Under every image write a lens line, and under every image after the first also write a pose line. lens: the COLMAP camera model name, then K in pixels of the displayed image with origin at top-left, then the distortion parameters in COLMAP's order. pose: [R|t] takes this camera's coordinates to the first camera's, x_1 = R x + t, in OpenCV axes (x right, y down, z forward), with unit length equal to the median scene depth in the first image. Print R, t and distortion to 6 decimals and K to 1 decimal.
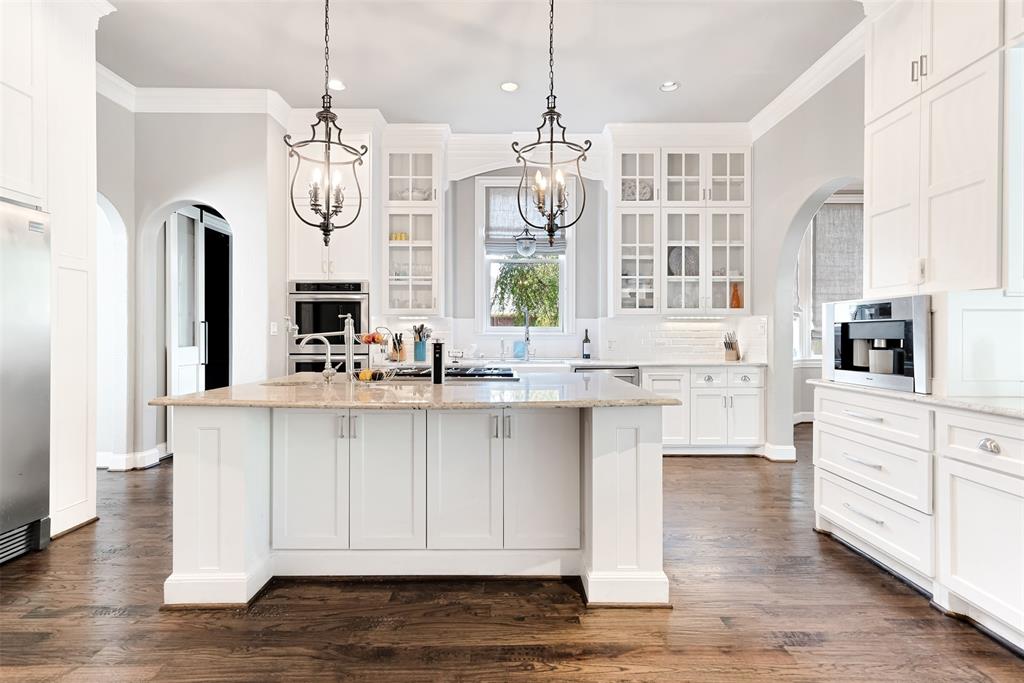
lens RADIAL K [[525.9, 0, 513.0], [0, 525.9, 335.1], [0, 0, 1]] dist [0.001638, 0.004885]
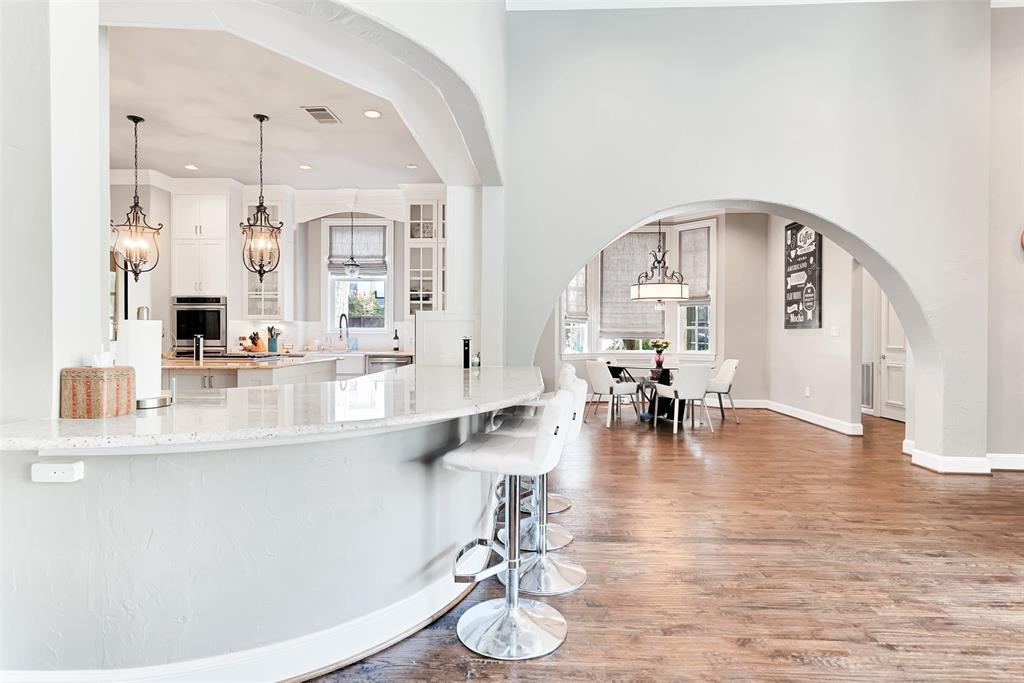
lens RADIAL K [[525.9, 0, 512.7], [0, 525.9, 340.0], [0, 0, 1]] dist [0.001638, 0.004885]
pose [[0.999089, 0.003529, -0.042522, 0.541221], [-0.003138, 0.999952, 0.009255, 0.002492], [0.042553, -0.009113, 0.999053, -0.394886]]
